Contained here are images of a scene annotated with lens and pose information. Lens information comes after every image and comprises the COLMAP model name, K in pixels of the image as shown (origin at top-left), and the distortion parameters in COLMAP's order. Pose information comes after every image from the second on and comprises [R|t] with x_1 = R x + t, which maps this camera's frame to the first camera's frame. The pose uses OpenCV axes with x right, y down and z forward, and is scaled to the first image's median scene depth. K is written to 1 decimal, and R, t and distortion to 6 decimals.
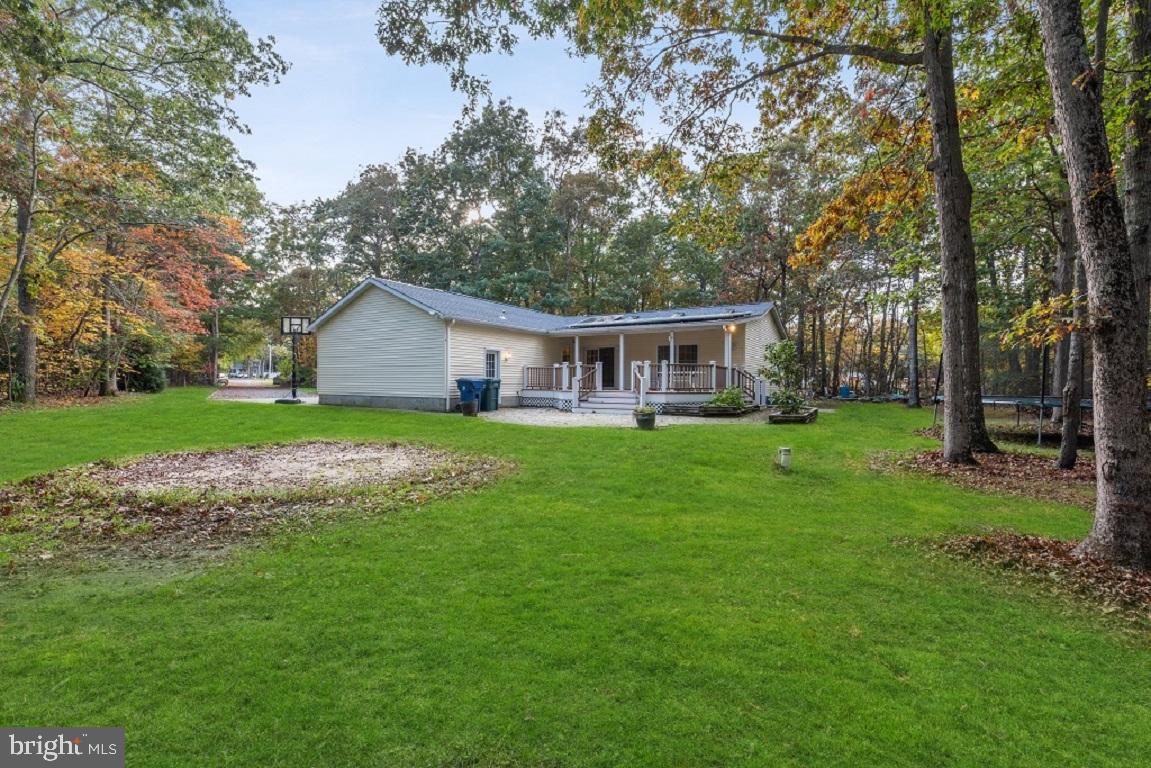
lens RADIAL K [[497.8, 0, 572.8], [0, 497.8, 383.1], [0, 0, 1]] dist [-0.001074, -0.000116]
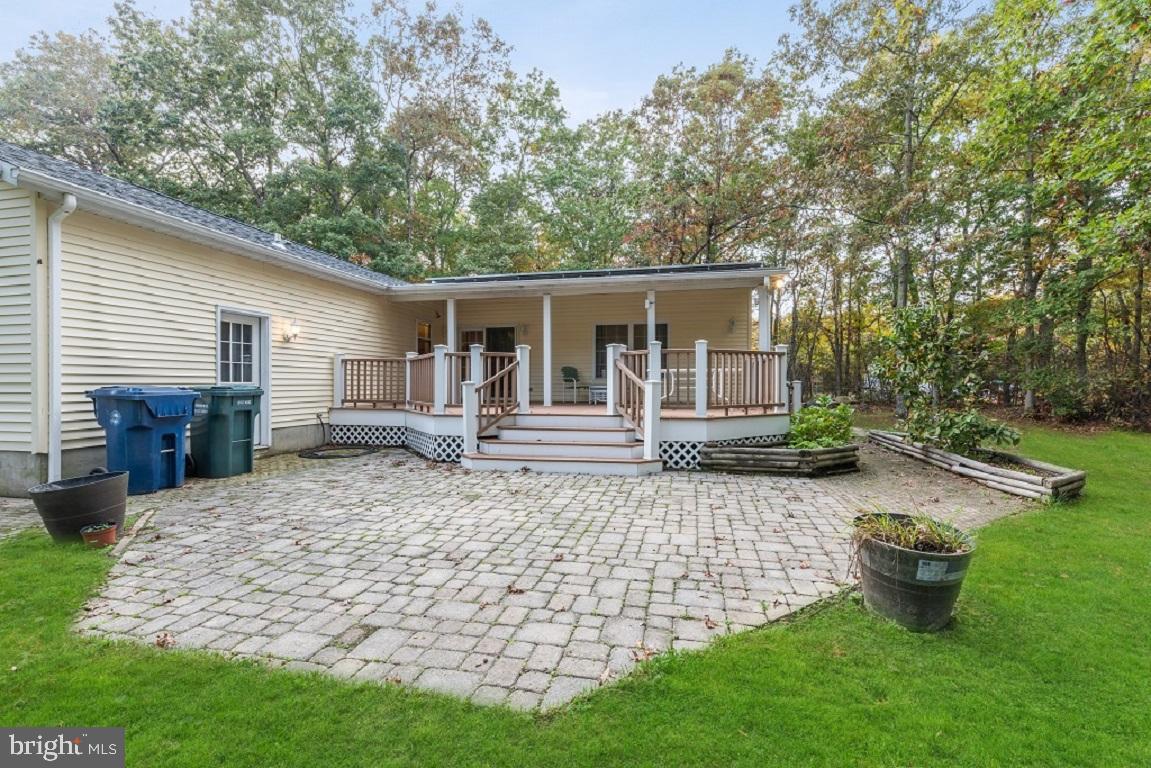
lens RADIAL K [[497.8, 0, 578.7], [0, 497.8, 383.1], [0, 0, 1]] dist [-0.001074, -0.000116]
pose [[0.943949, -0.007044, 0.330015, -0.044363], [0.008088, 0.999966, -0.001790, -0.008870], [-0.329991, 0.004359, 0.943974, 0.578444]]
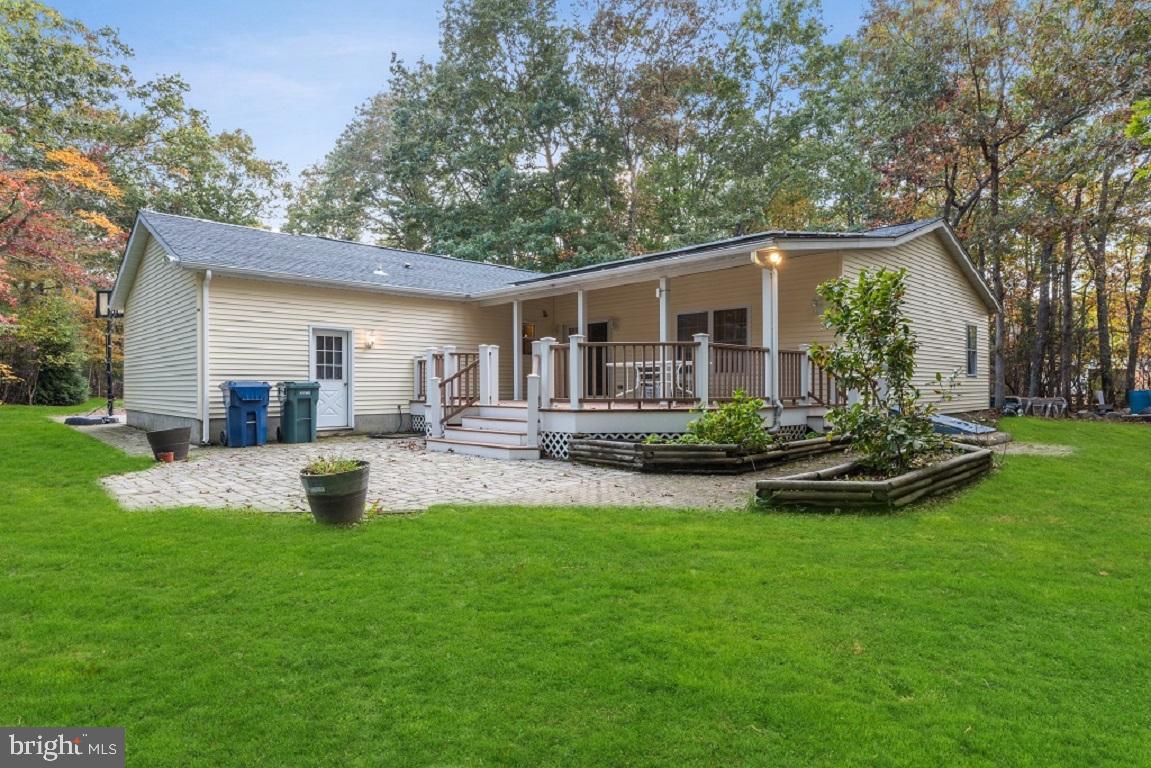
lens RADIAL K [[641.9, 0, 583.5], [0, 641.9, 387.4], [0, 0, 1]] dist [0.001844, -0.002720]
pose [[0.968479, -0.009034, -0.248933, 0.295050], [0.008716, 0.999959, -0.002380, 0.000871], [0.248944, 0.000136, 0.968518, 0.421287]]
